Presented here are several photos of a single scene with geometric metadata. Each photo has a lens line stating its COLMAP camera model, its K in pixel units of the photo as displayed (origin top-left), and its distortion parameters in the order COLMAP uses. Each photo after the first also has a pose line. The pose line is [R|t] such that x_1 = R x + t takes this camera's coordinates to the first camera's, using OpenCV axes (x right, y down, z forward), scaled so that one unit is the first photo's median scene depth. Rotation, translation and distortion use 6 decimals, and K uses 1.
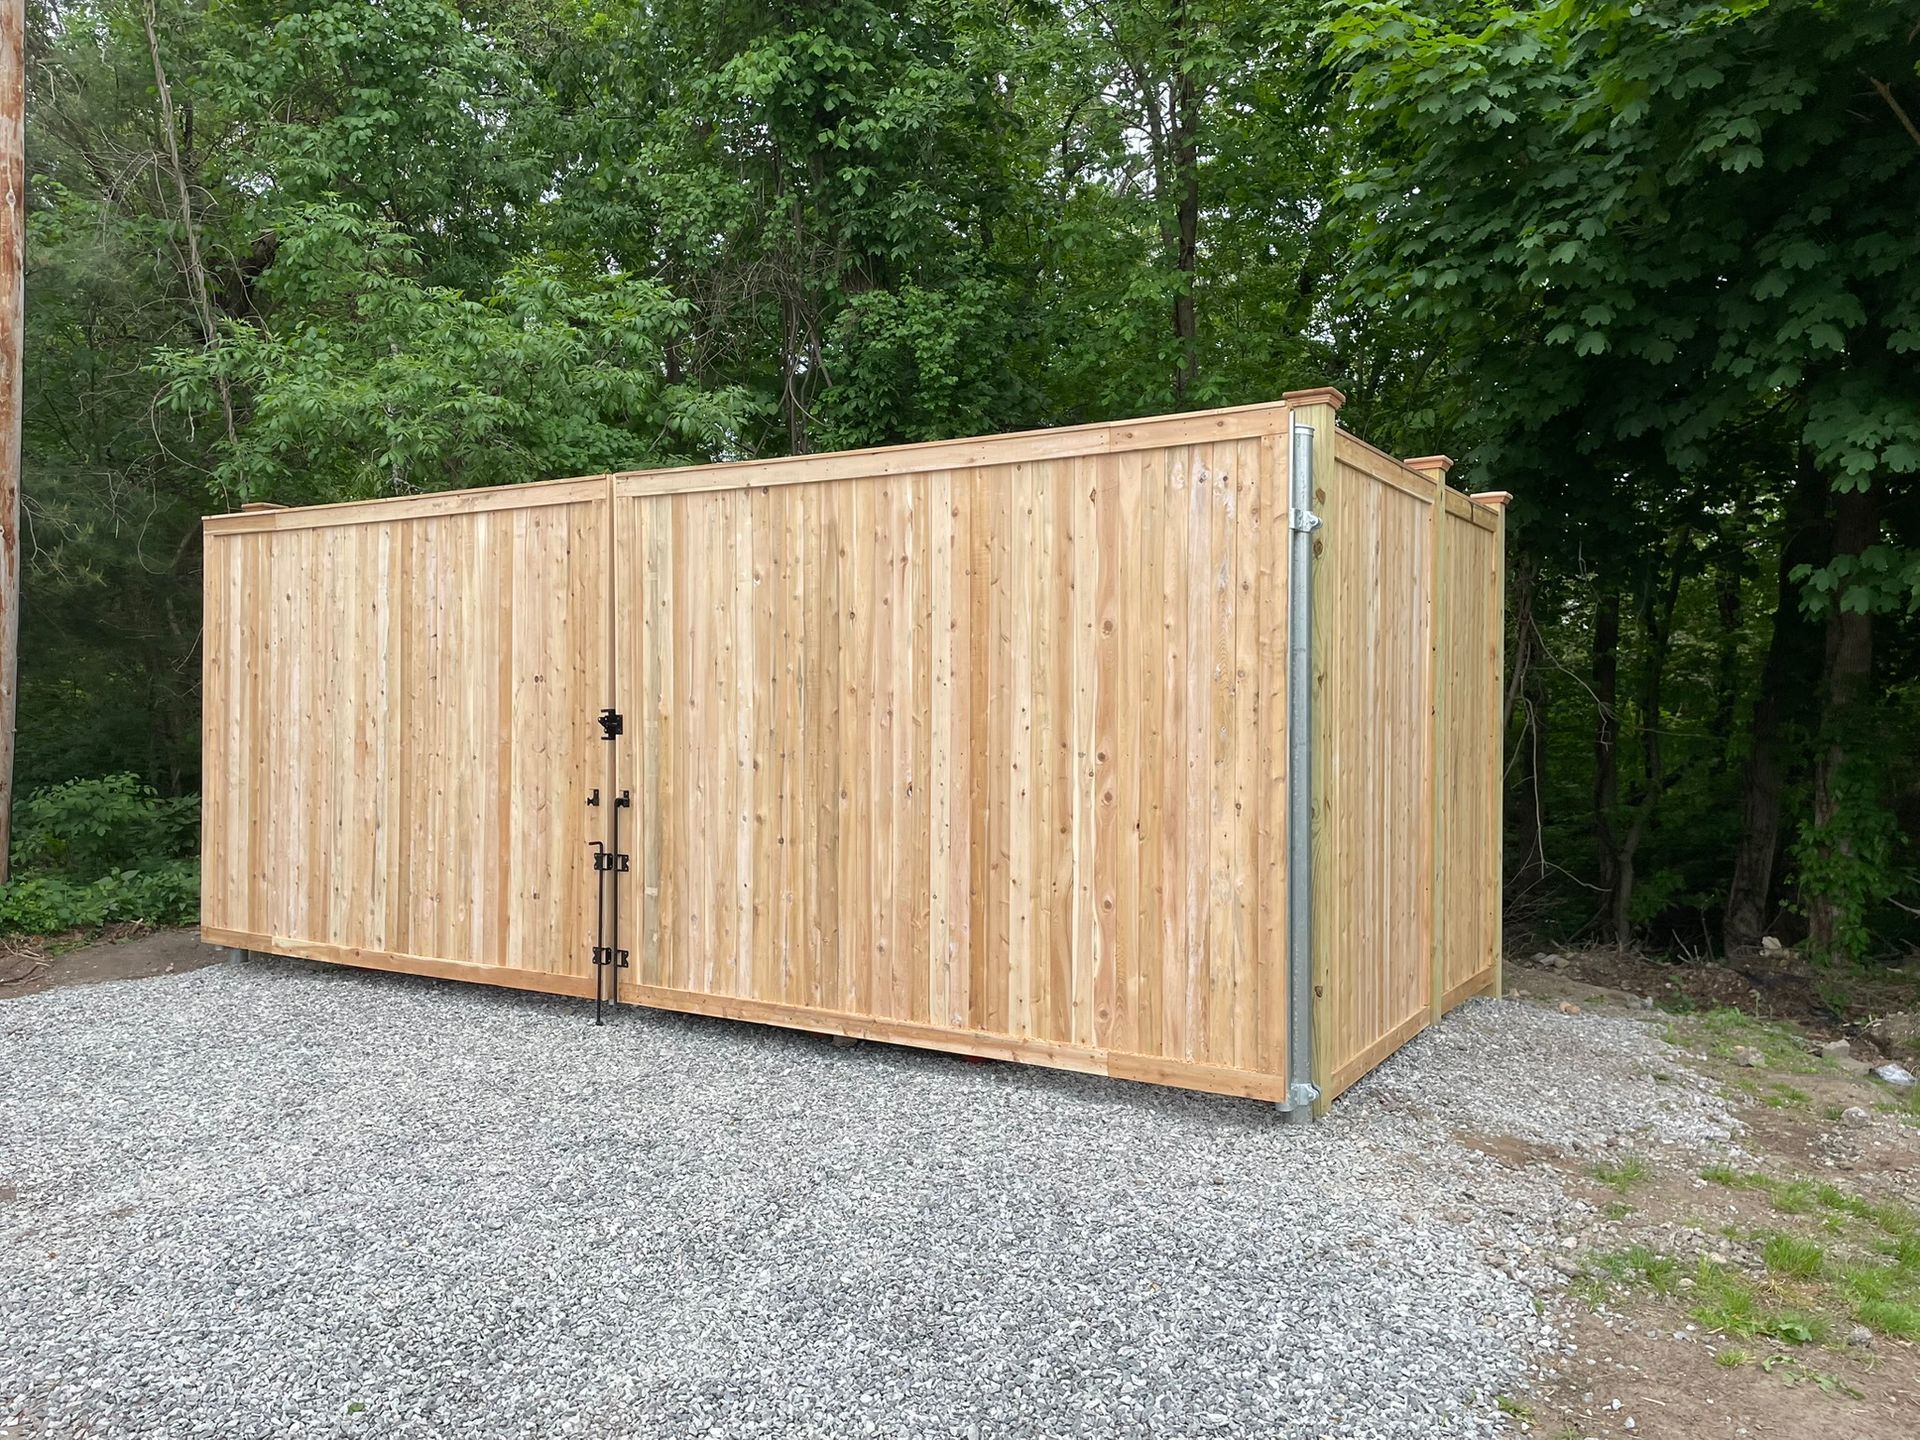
lens RADIAL K [[1443.3, 0, 972.6], [0, 1443.3, 718.1], [0, 0, 1]] dist [0.076850, -0.090365]
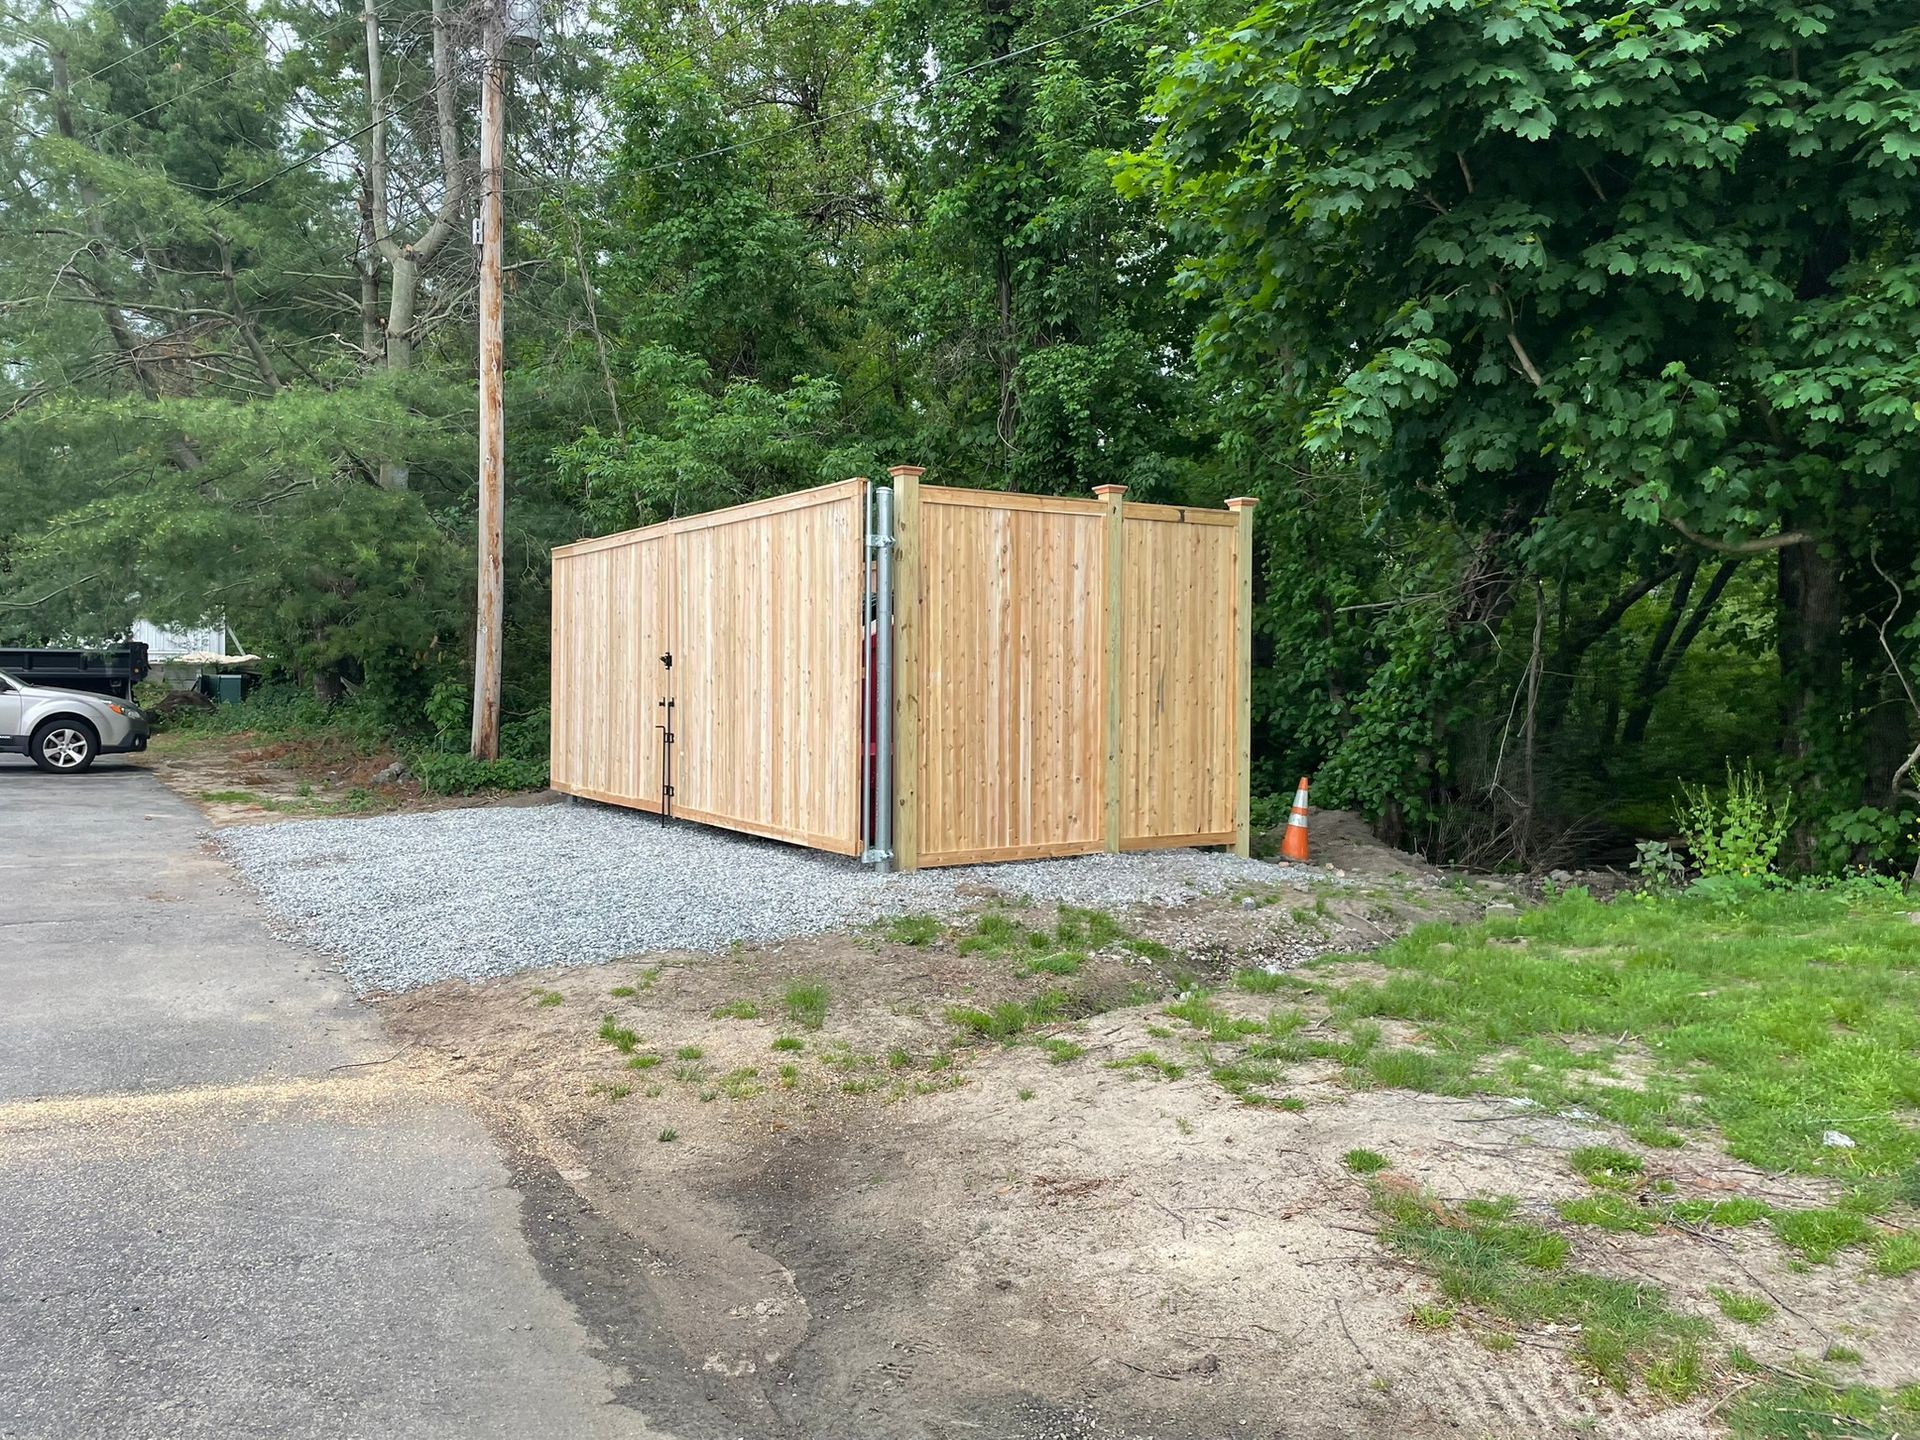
lens RADIAL K [[1443.3, 0, 947.2], [0, 1443.3, 711.4], [0, 0, 1]] dist [0.076850, -0.090365]
pose [[0.895685, 0.011530, -0.444540, 0.866761], [-0.006426, 0.999895, 0.012988, 0.041806], [0.444643, -0.008777, 0.895665, -0.455237]]
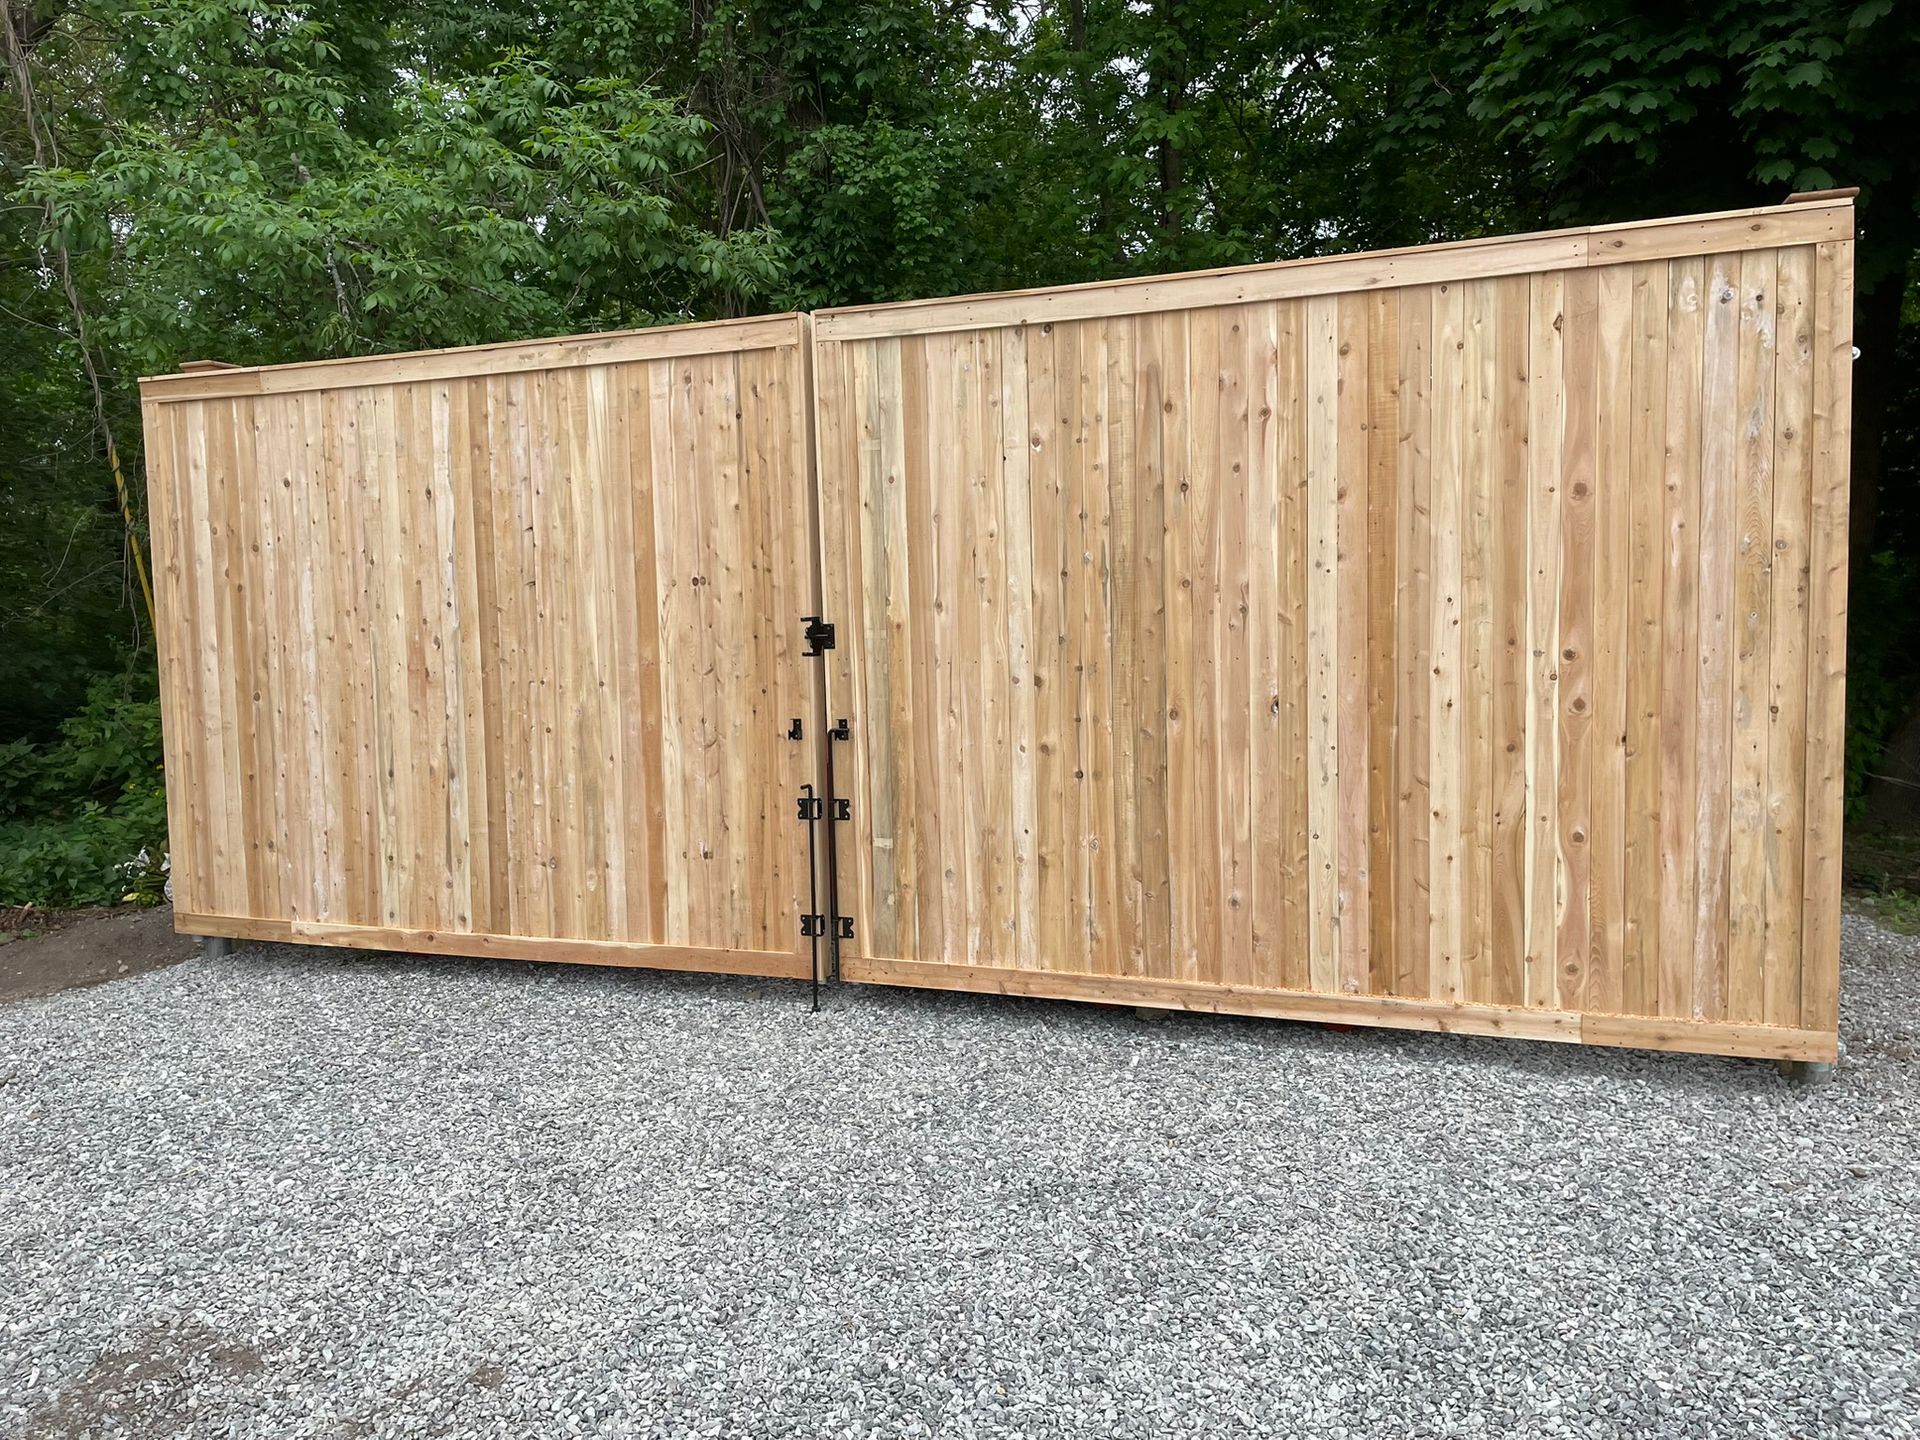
lens RADIAL K [[1443.3, 0, 950.5], [0, 1443.3, 722.4], [0, 0, 1]] dist [0.076850, -0.090365]
pose [[0.983543, -0.042846, 0.175518, -0.321898], [0.030095, 0.996753, 0.074679, -0.005402], [-0.178147, -0.068168, 0.981640, 0.215747]]
